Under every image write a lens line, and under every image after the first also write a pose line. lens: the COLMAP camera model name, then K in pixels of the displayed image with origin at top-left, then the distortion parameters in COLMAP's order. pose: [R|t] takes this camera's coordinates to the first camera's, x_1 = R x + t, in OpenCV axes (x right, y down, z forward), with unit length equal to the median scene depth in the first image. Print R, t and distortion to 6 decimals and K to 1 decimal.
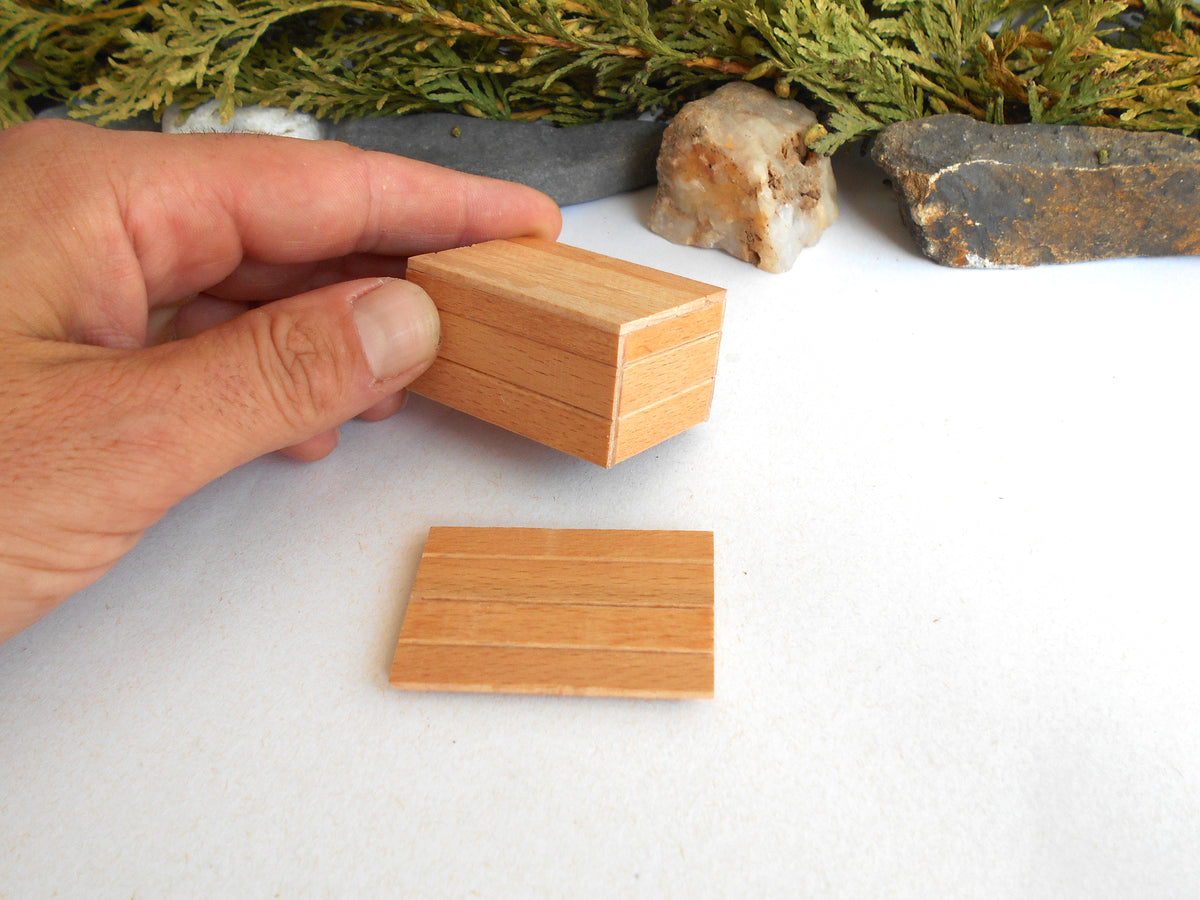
lens RADIAL K [[1028.9, 0, 597.2], [0, 1028.9, 440.9], [0, 0, 1]] dist [-0.019531, 0.010697]
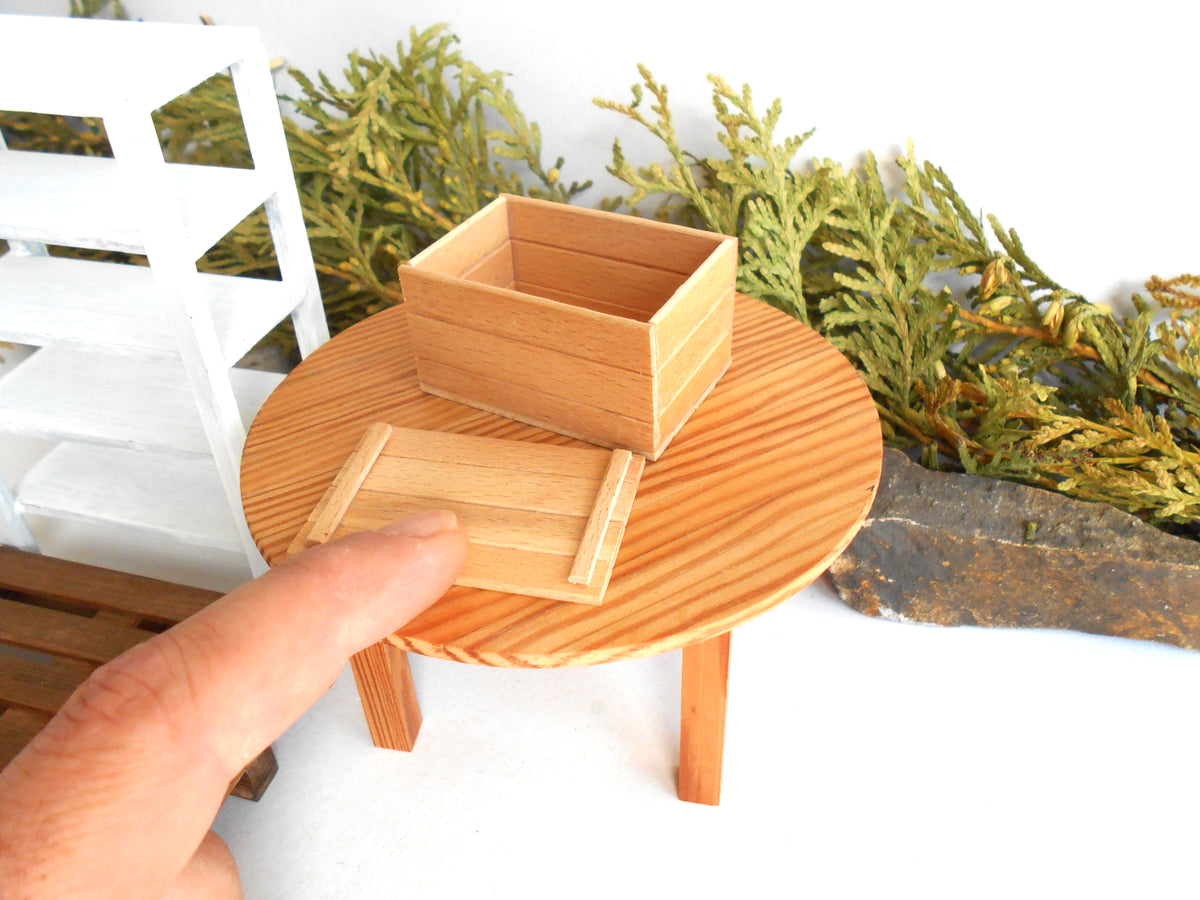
lens RADIAL K [[1001.8, 0, 617.9], [0, 1001.8, 445.0], [0, 0, 1]] dist [-0.012565, 0.004982]
pose [[0.988735, 0.110419, -0.101045, 0.193651], [-0.116063, 0.991891, -0.051787, -0.246330], [0.094507, 0.062931, 0.993533, 0.056654]]
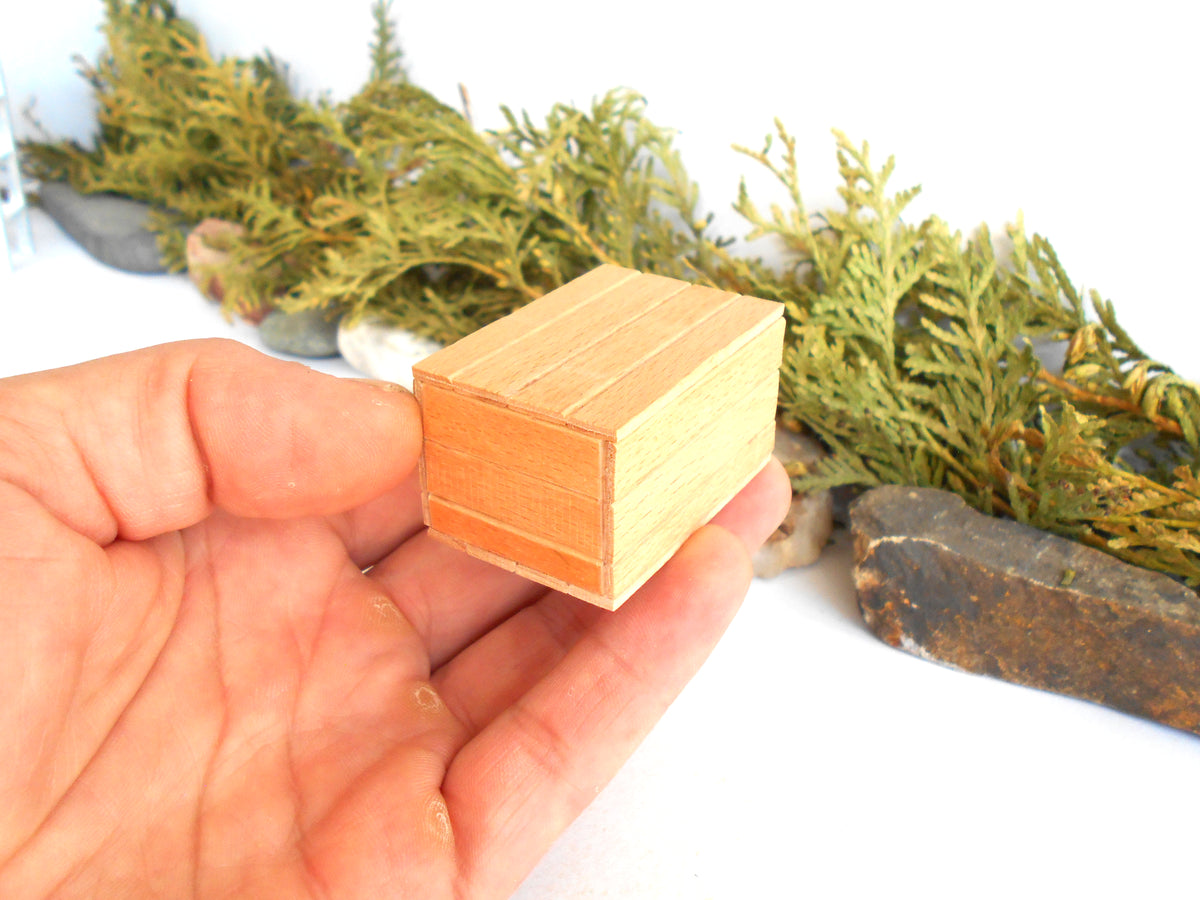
lens RADIAL K [[1016.6, 0, 599.2], [0, 1016.6, 443.1], [0, 0, 1]] dist [-0.028305, 0.009385]
pose [[0.886987, 0.263582, -0.379181, 0.406487], [-0.355694, 0.913612, -0.196964, -0.062994], [0.294508, 0.309577, 0.904117, 0.051556]]
